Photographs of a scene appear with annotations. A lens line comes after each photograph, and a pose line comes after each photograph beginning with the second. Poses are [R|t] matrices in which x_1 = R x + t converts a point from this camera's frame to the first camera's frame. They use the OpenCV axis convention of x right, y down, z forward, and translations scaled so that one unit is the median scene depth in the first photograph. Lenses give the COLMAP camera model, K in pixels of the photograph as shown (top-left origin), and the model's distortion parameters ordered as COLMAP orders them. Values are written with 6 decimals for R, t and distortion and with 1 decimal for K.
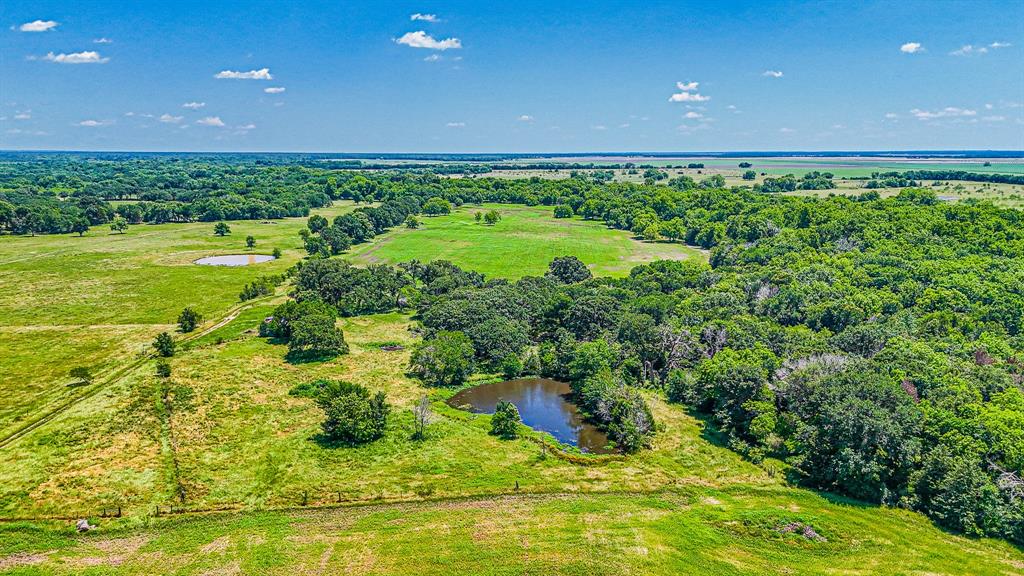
lens RADIAL K [[746.8, 0, 507.9], [0, 746.8, 273.2], [0, 0, 1]] dist [0.067702, -0.058748]
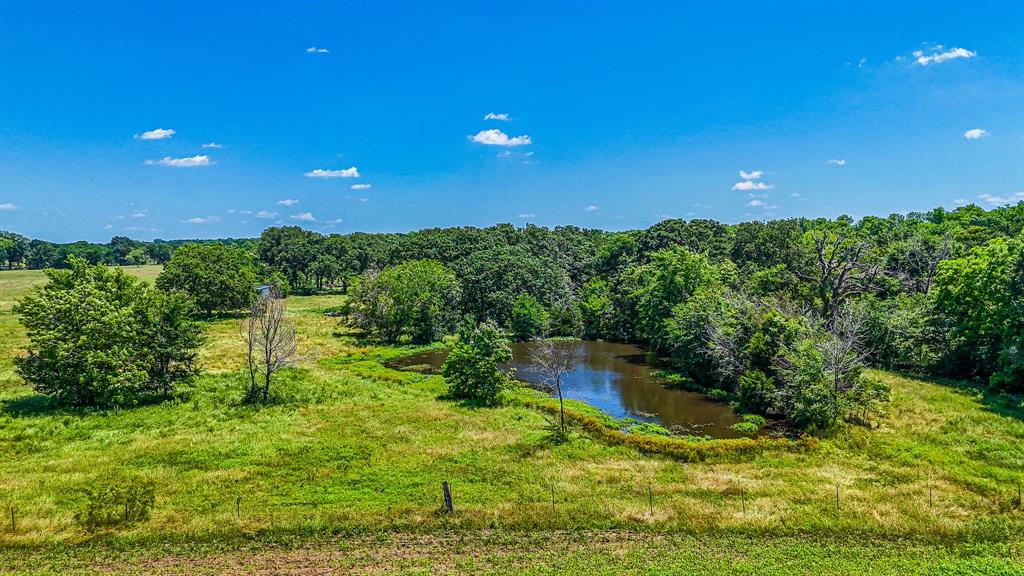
lens RADIAL K [[746.8, 0, 507.9], [0, 746.8, 273.2], [0, 0, 1]] dist [0.067702, -0.058748]
pose [[0.996032, -0.006917, -0.088726, 0.056738], [-0.002101, 0.994869, -0.101149, 0.215152], [0.088970, 0.100934, 0.990907, 0.678213]]
